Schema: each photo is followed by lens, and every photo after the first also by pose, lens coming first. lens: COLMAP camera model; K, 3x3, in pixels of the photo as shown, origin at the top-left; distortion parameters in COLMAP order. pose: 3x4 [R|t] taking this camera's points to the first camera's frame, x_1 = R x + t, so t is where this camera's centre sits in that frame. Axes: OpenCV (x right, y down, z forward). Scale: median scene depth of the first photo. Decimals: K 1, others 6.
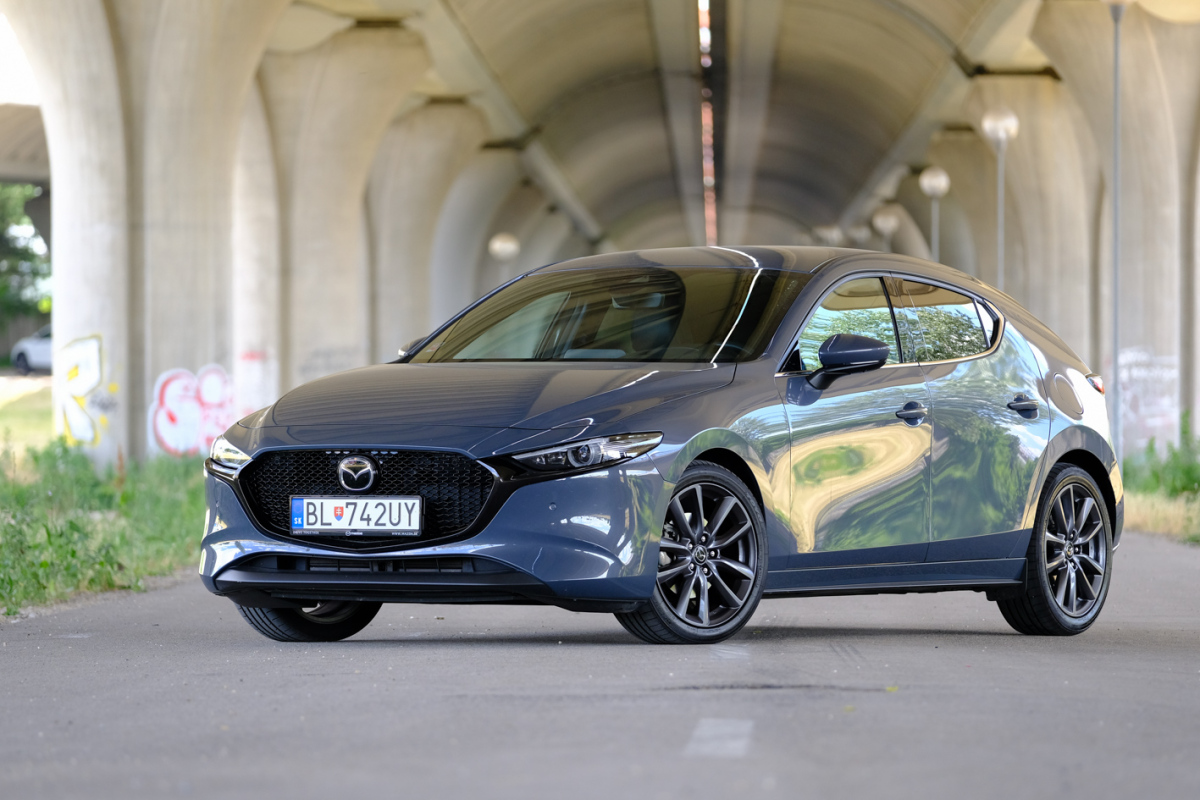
lens RADIAL K [[7678.4, 0, 600.0], [0, 7678.4, 400.0], [0, 0, 1]] dist [0.483631, -7.205979]
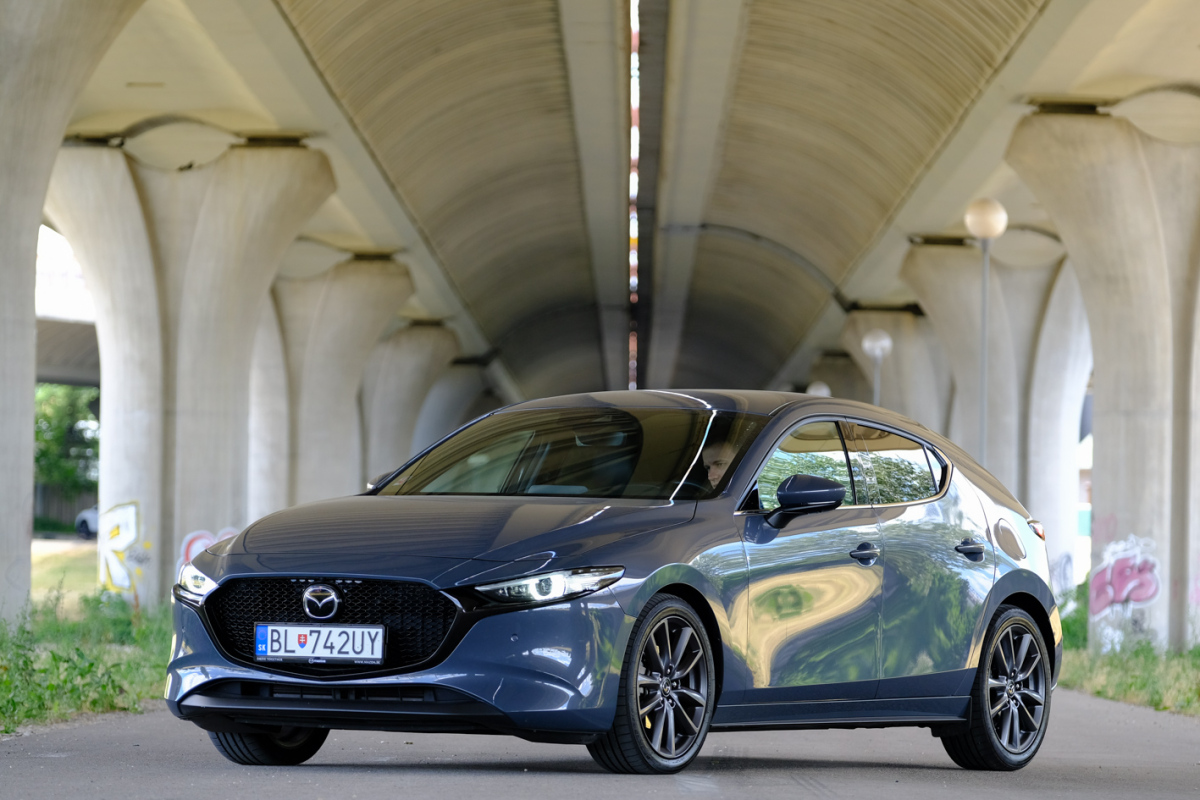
lens RADIAL K [[5341.0, 0, 739.2], [0, 5341.0, 399.9], [0, 0, 1]] dist [-0.053491, -5.554858]
pose [[0.999126, 0.018433, 0.037525, -0.003458], [-0.017116, 0.999236, -0.035133, 0.006580], [-0.038144, 0.034460, 0.998678, 0.287844]]
